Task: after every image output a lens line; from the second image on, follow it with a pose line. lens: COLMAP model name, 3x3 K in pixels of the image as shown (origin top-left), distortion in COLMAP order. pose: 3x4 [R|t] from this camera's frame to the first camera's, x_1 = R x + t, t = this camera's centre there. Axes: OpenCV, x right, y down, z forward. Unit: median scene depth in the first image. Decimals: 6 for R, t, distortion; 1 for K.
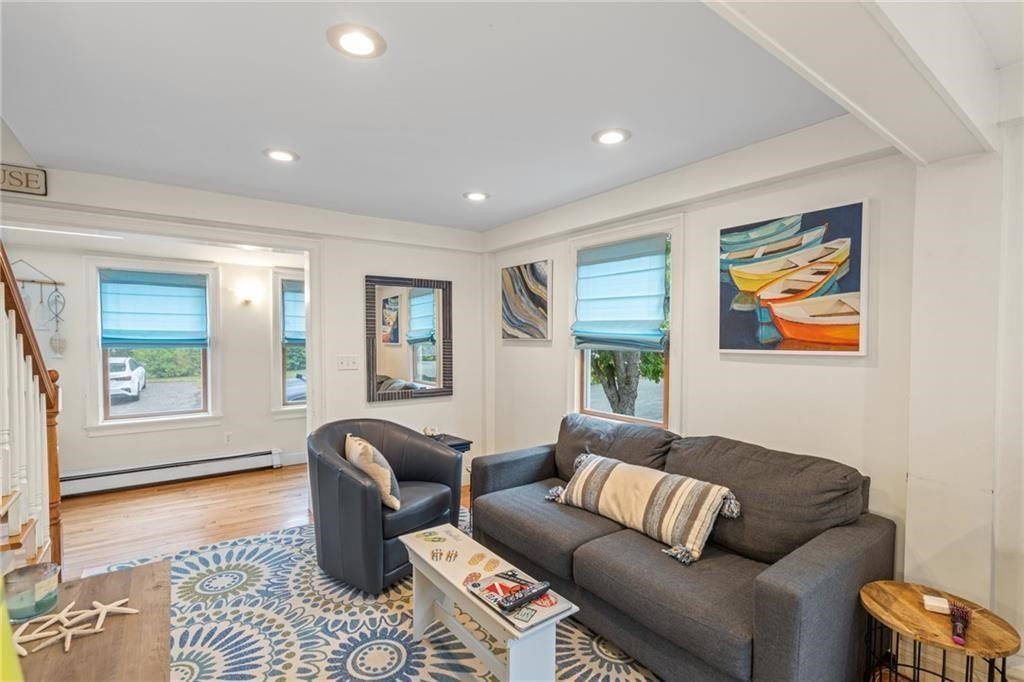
lens RADIAL K [[469.9, 0, 518.5], [0, 469.9, 349.8], [0, 0, 1]] dist [-0.007014, 0.003270]
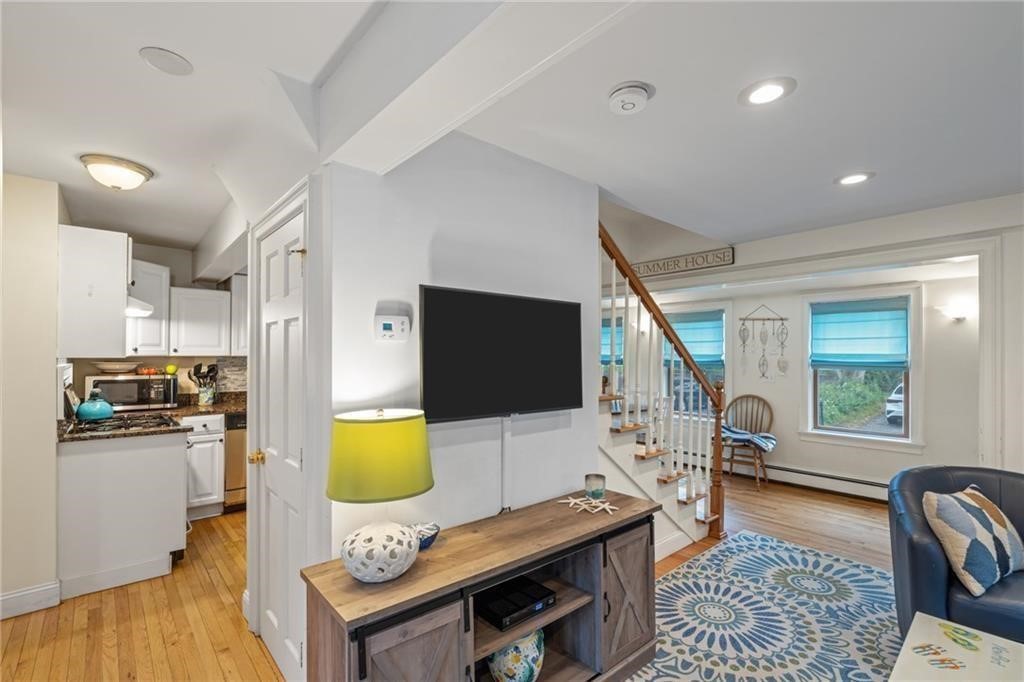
lens RADIAL K [[469.9, 0, 516.5], [0, 469.9, 344.1], [0, 0, 1]] dist [-0.007014, 0.003270]
pose [[0.093181, -0.029869, -0.995201, 0.439788], [-0.032344, 0.998932, -0.033009, -0.004687], [0.995124, 0.035265, 0.092115, 0.216646]]
